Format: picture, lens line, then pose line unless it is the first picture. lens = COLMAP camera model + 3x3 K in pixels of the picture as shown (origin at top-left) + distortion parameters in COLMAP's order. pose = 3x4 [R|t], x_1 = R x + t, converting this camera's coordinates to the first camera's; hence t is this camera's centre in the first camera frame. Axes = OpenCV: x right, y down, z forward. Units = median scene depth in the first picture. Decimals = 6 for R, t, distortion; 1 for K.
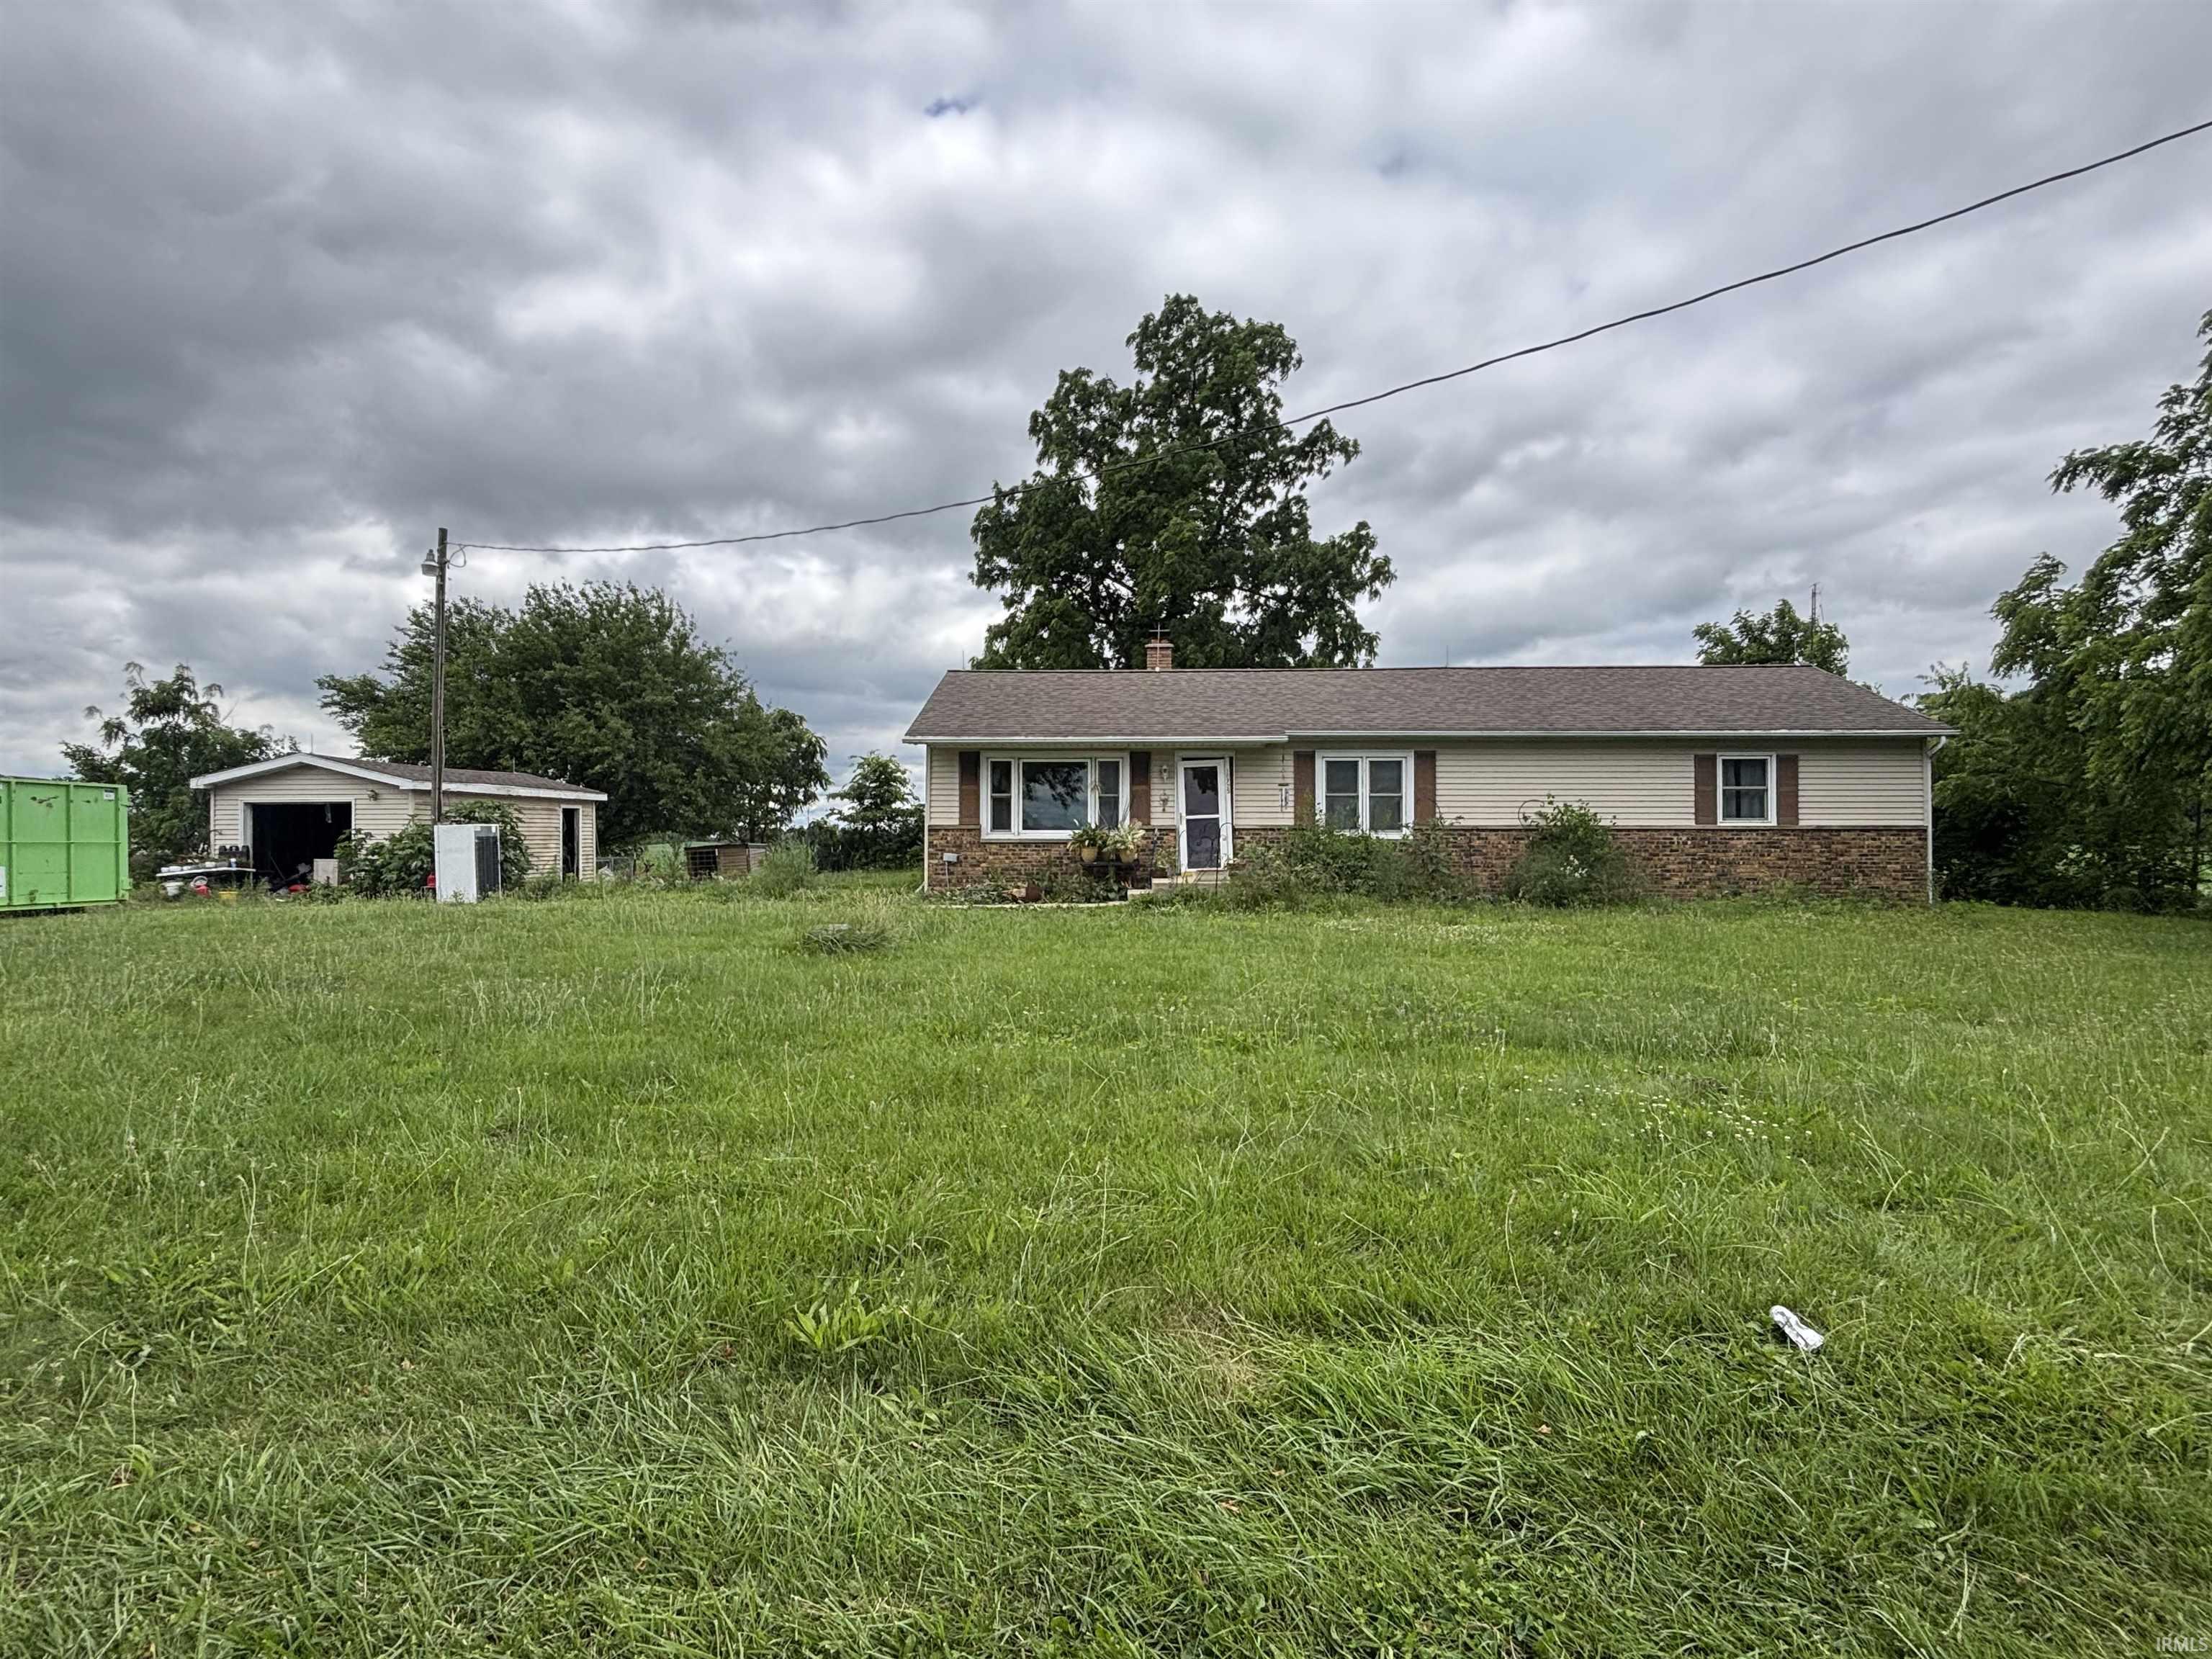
lens RADIAL K [[1081.5, 0, 1104.2], [0, 1081.5, 847.2], [0, 0, 1]] dist [-0.000952, -0.001396]
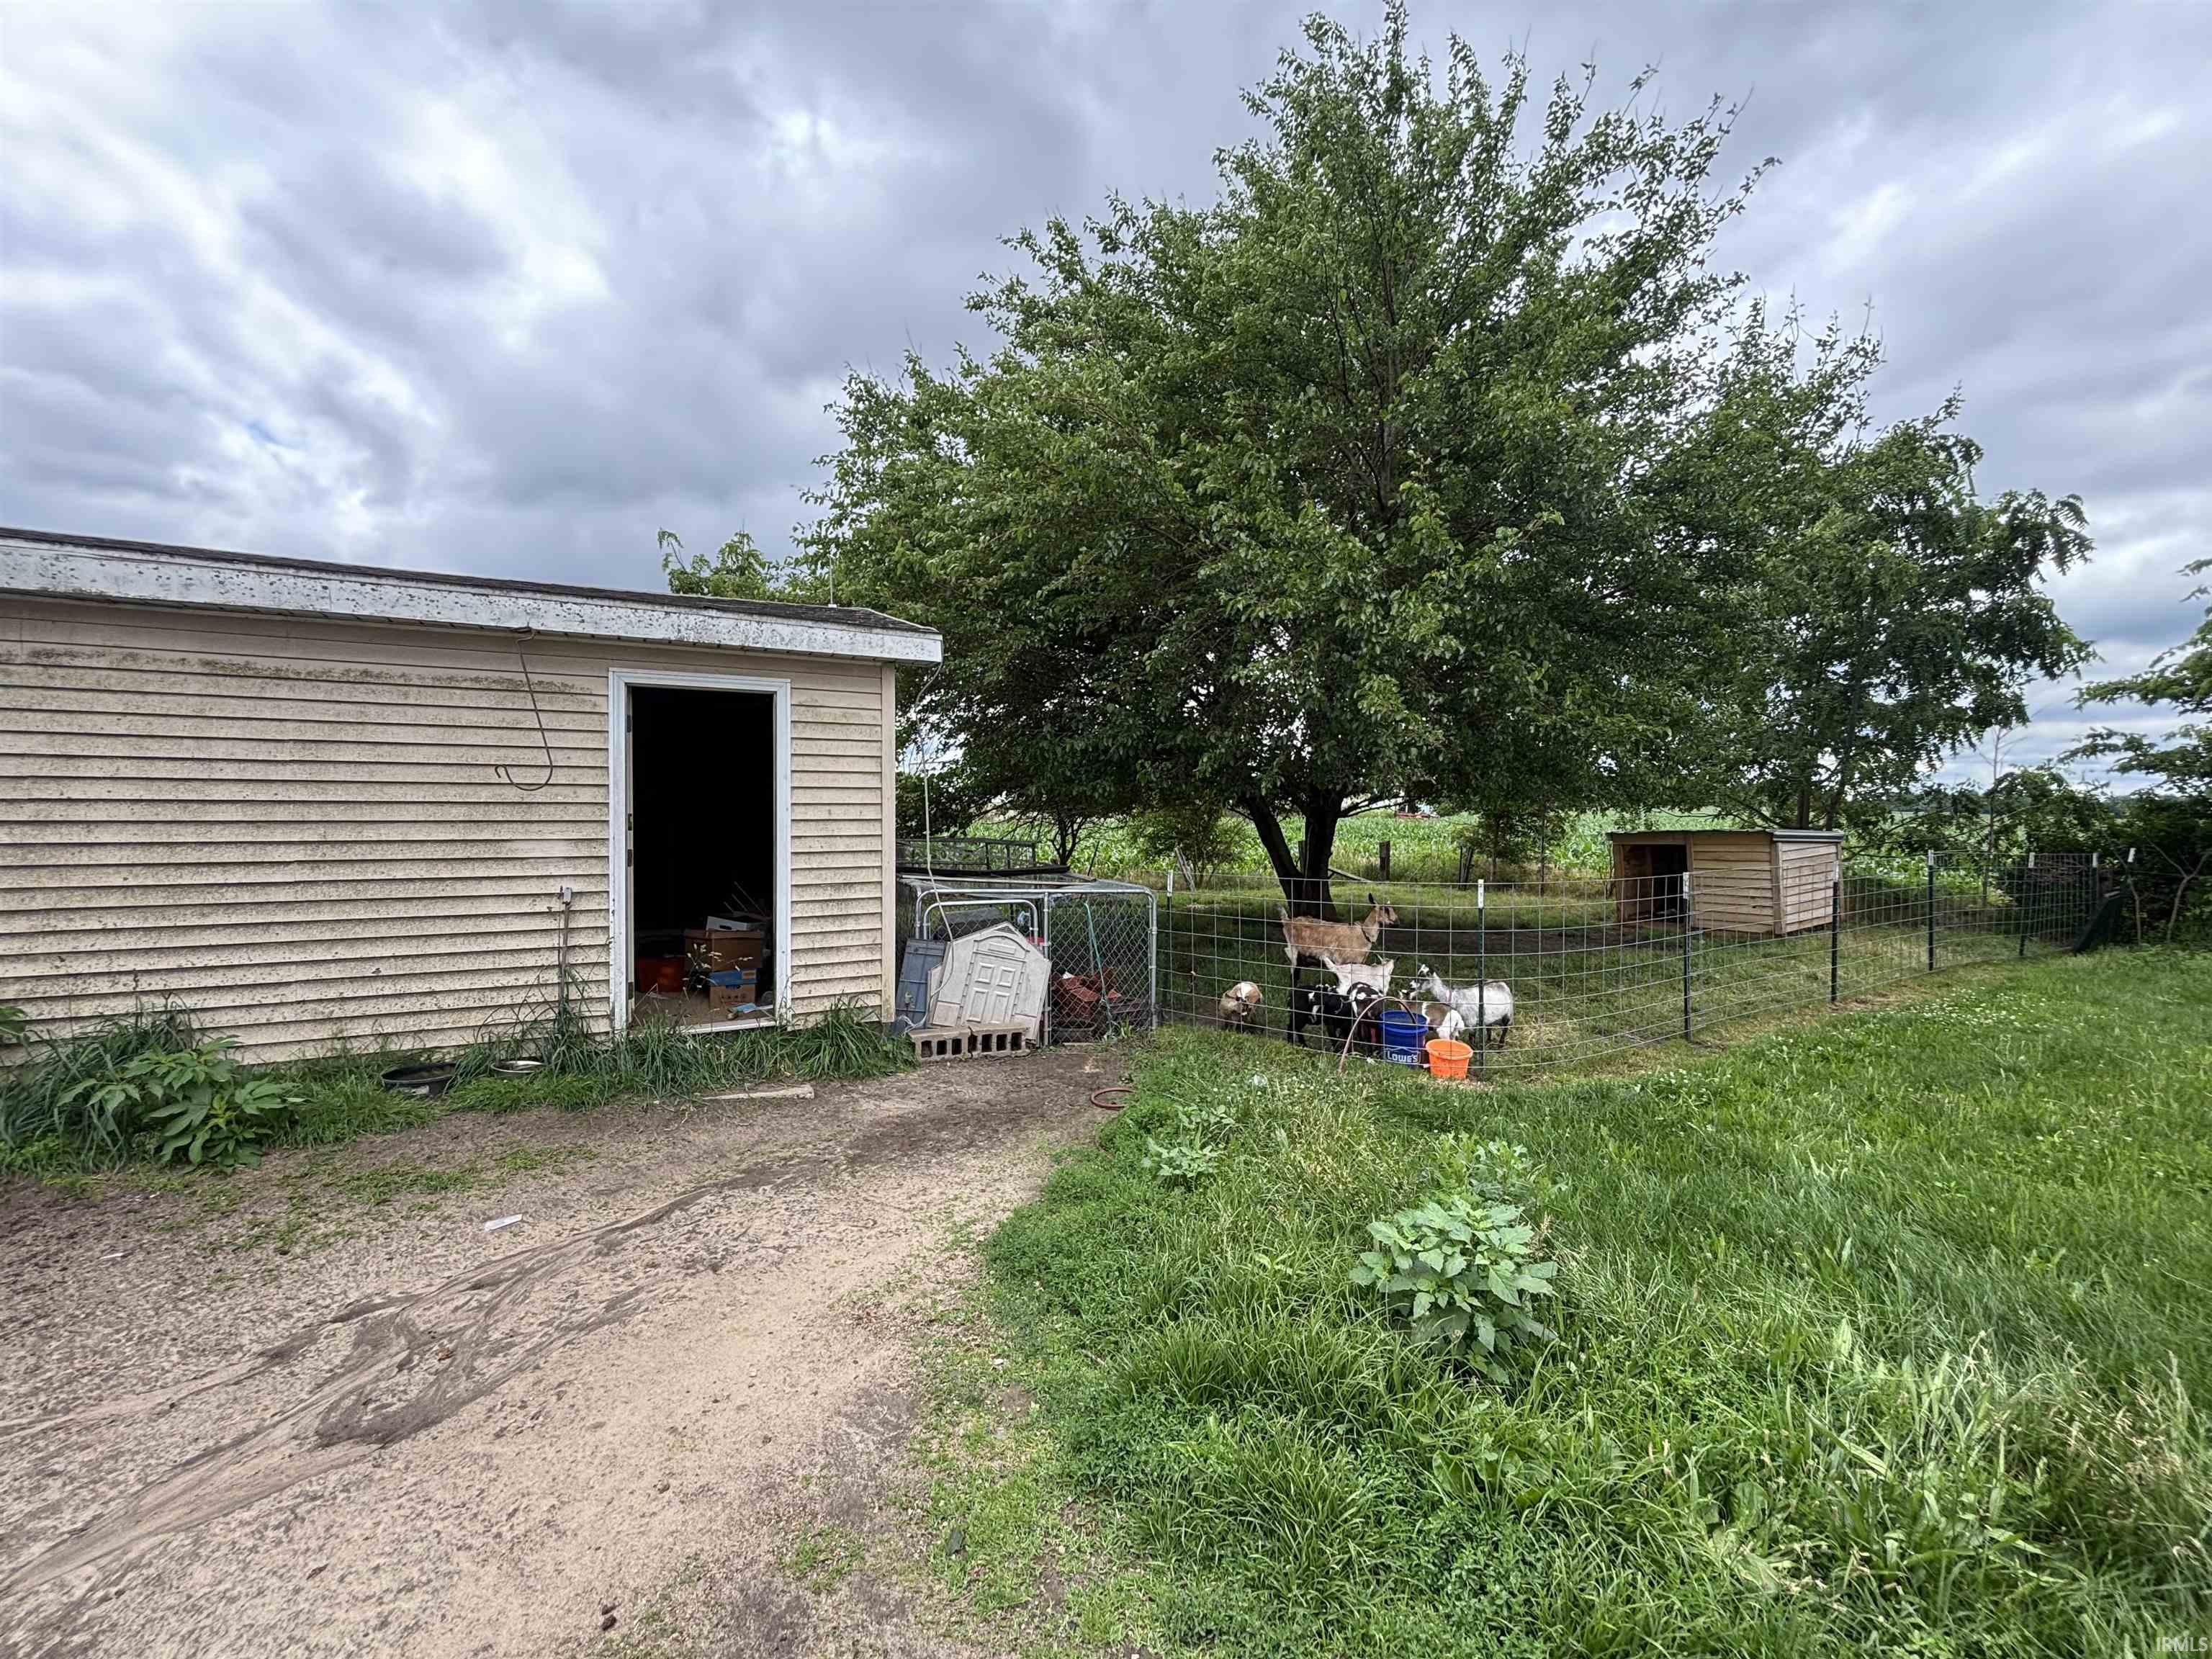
lens RADIAL K [[889.3, 0, 1110.1], [0, 889.3, 823.4], [0, 0, 1]] dist [-0.002205, -0.000100]
pose [[0.508550, 0.040775, -0.860067, -0.172091], [-0.029216, 0.999120, 0.030092, -0.008448], [0.860537, 0.009825, 0.509294, 0.612725]]
